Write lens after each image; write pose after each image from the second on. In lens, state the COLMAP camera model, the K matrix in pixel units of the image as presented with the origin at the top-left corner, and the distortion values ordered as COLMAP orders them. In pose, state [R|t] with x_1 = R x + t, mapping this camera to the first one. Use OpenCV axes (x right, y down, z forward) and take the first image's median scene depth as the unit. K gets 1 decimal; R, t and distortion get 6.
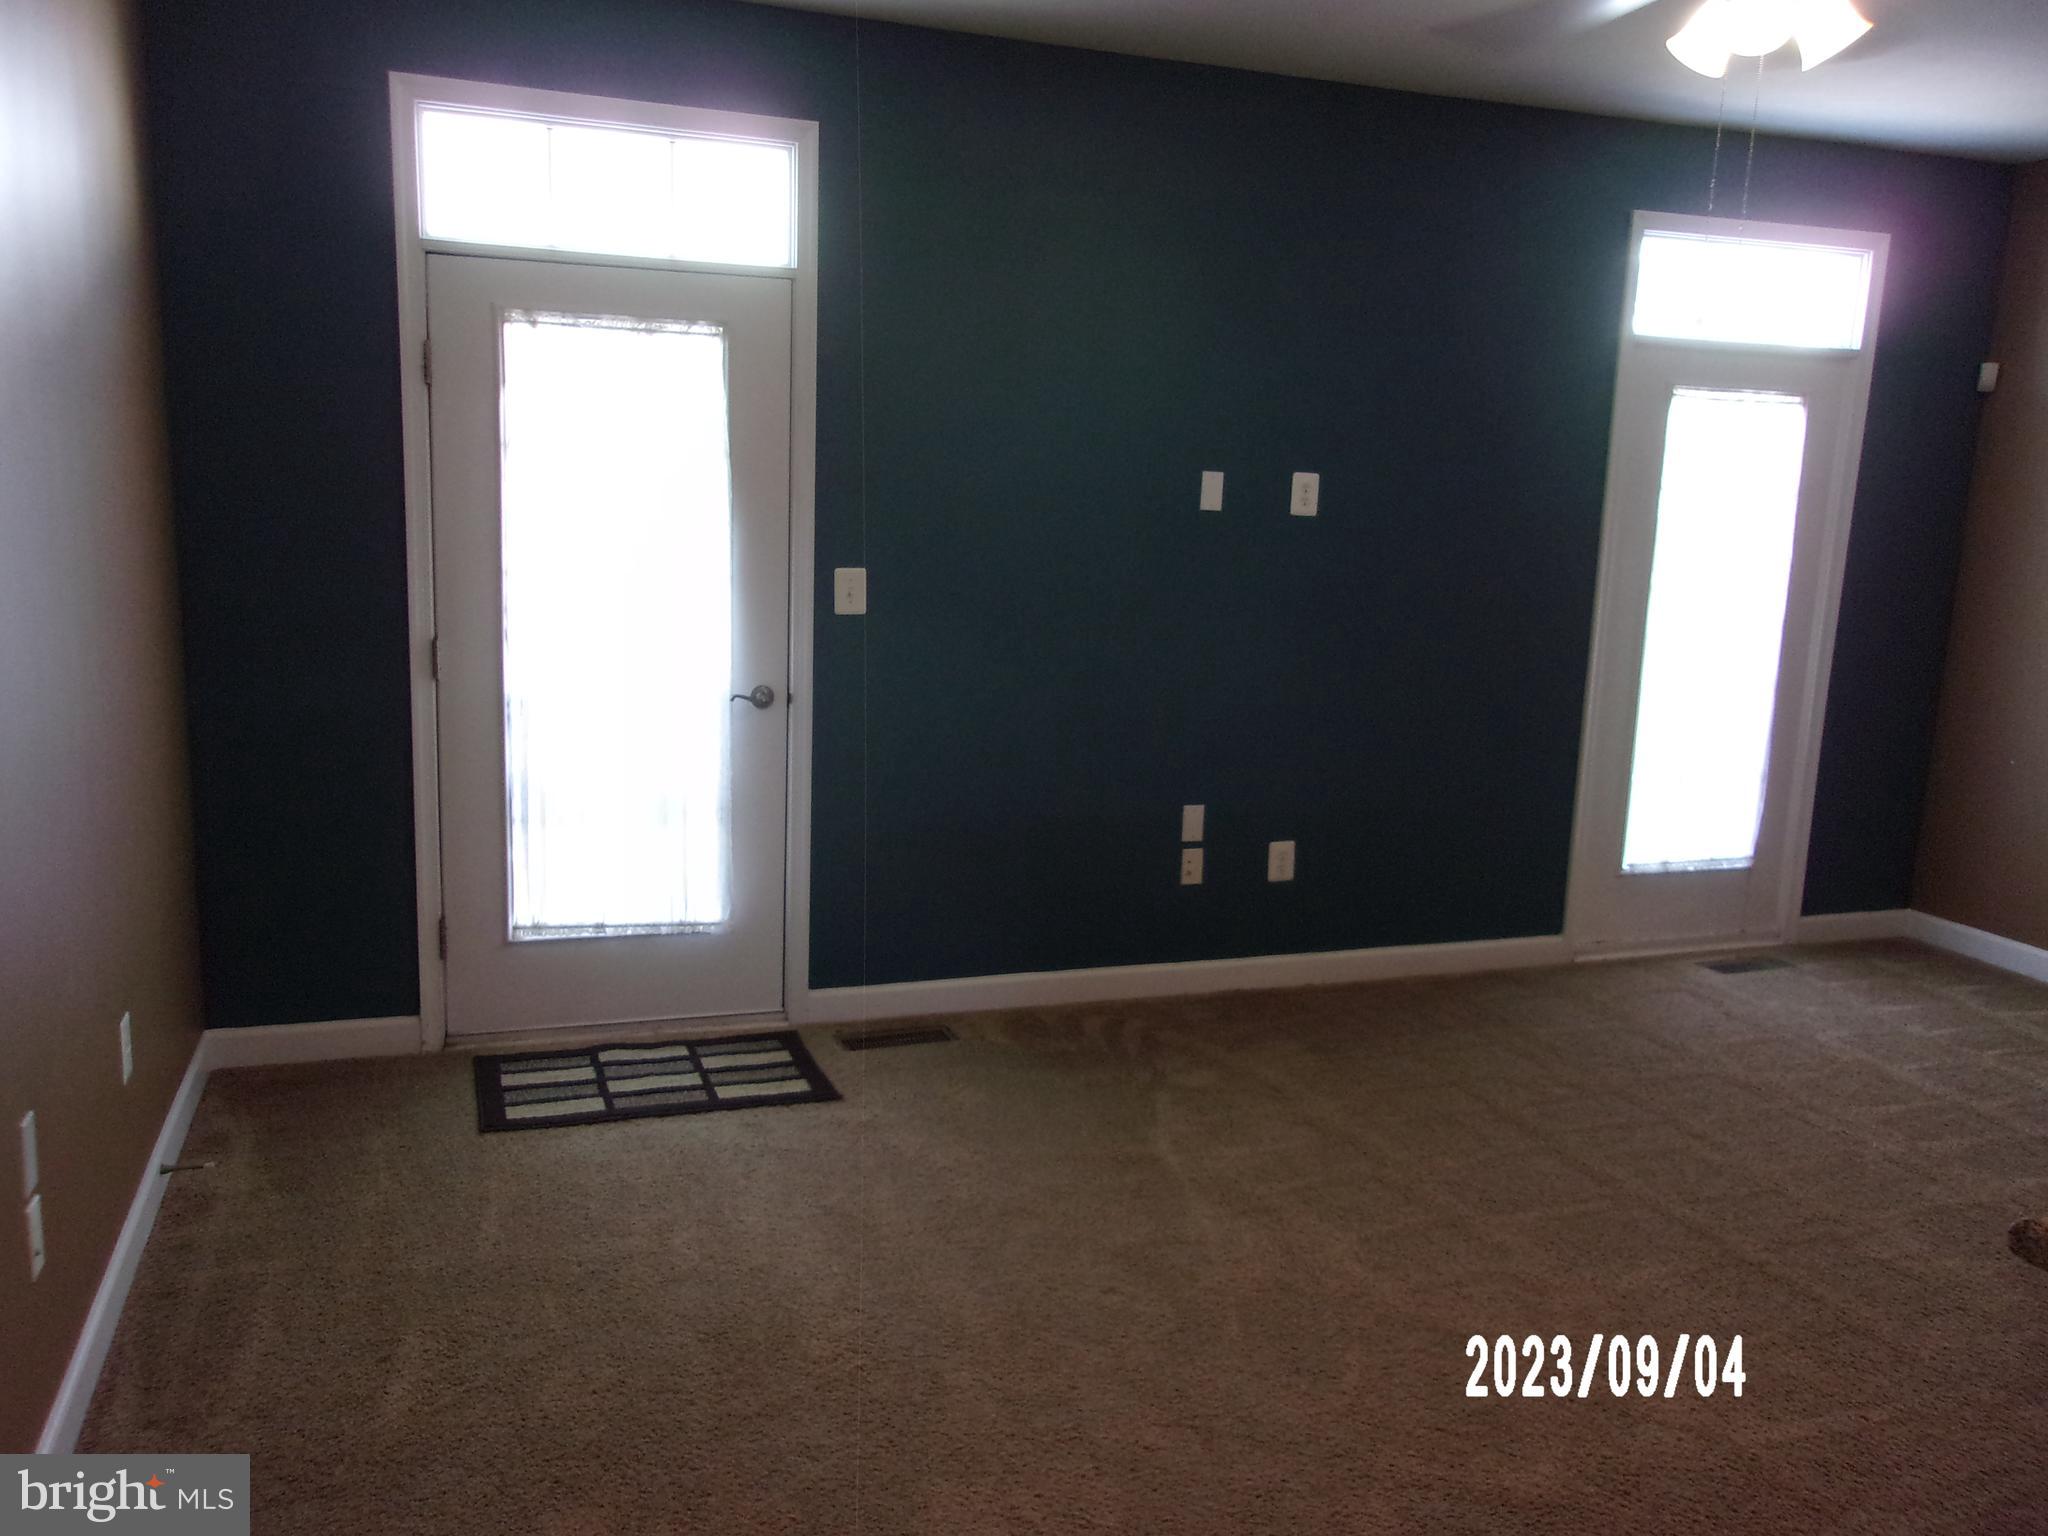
lens RADIAL K [[1601.6, 0, 987.4], [0, 1601.6, 759.1], [0, 0, 1]] dist [-0.021068, 0.069568]
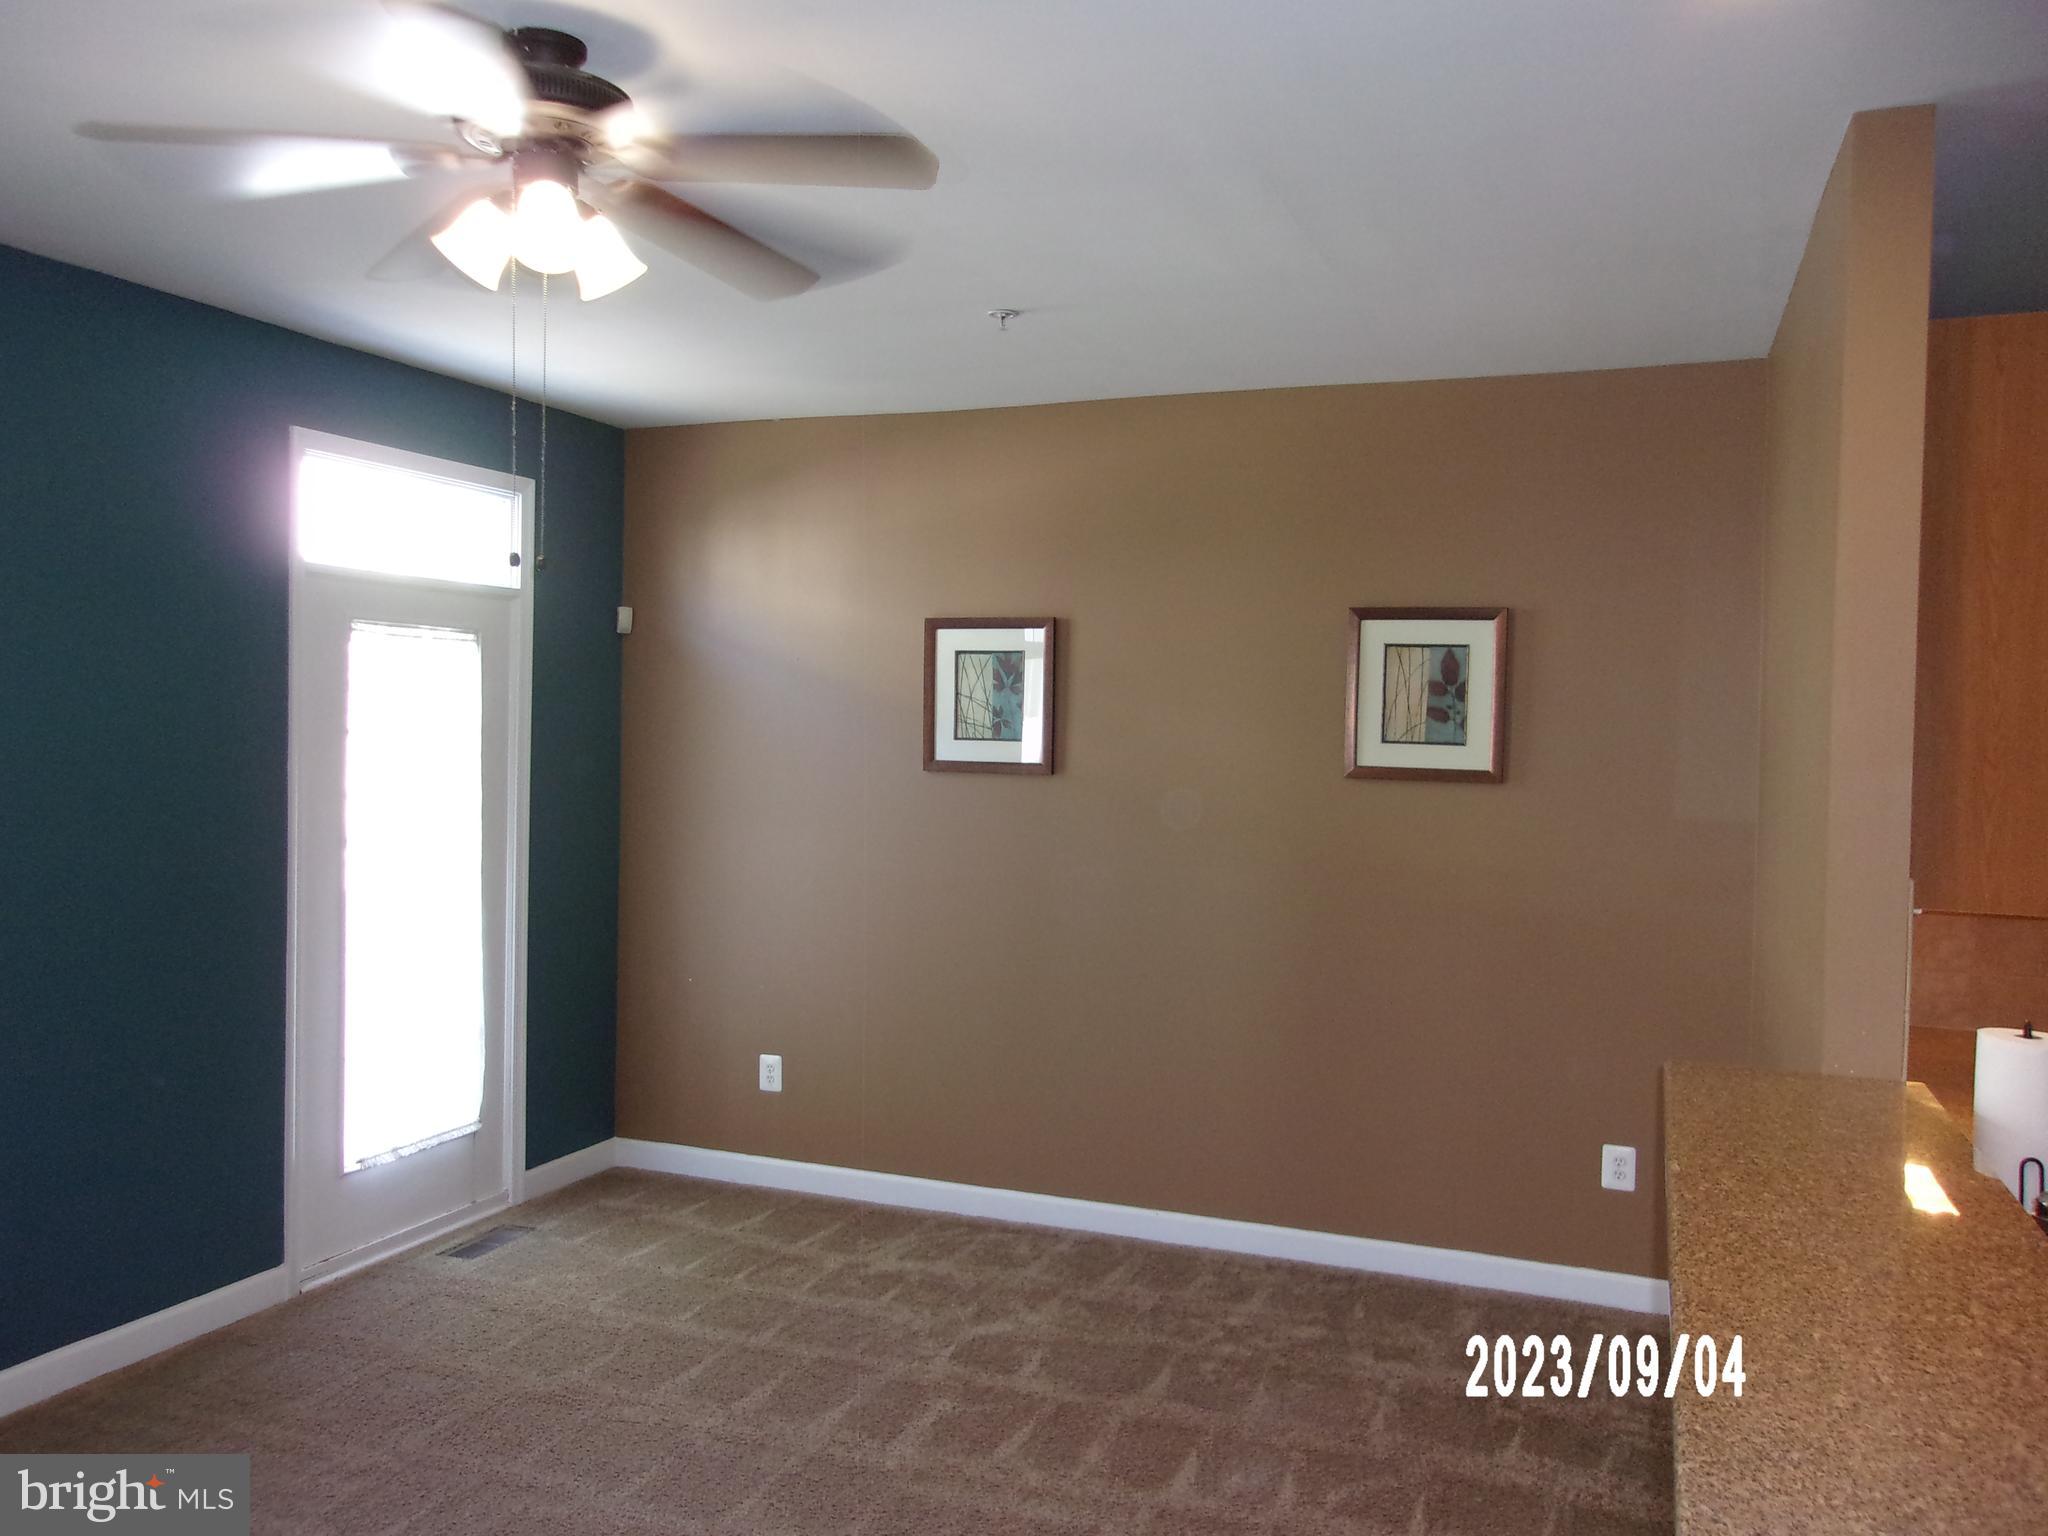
lens RADIAL K [[1618.9, 0, 1024.0], [0, 1618.9, 768.0], [0, 0, 1]] dist [-0.000305, 0.029552]
pose [[0.650611, -0.041035, 0.758302, -0.019933], [0.138583, 0.988187, -0.065427, -0.038531], [-0.746659, 0.147656, 0.648612, 0.137822]]
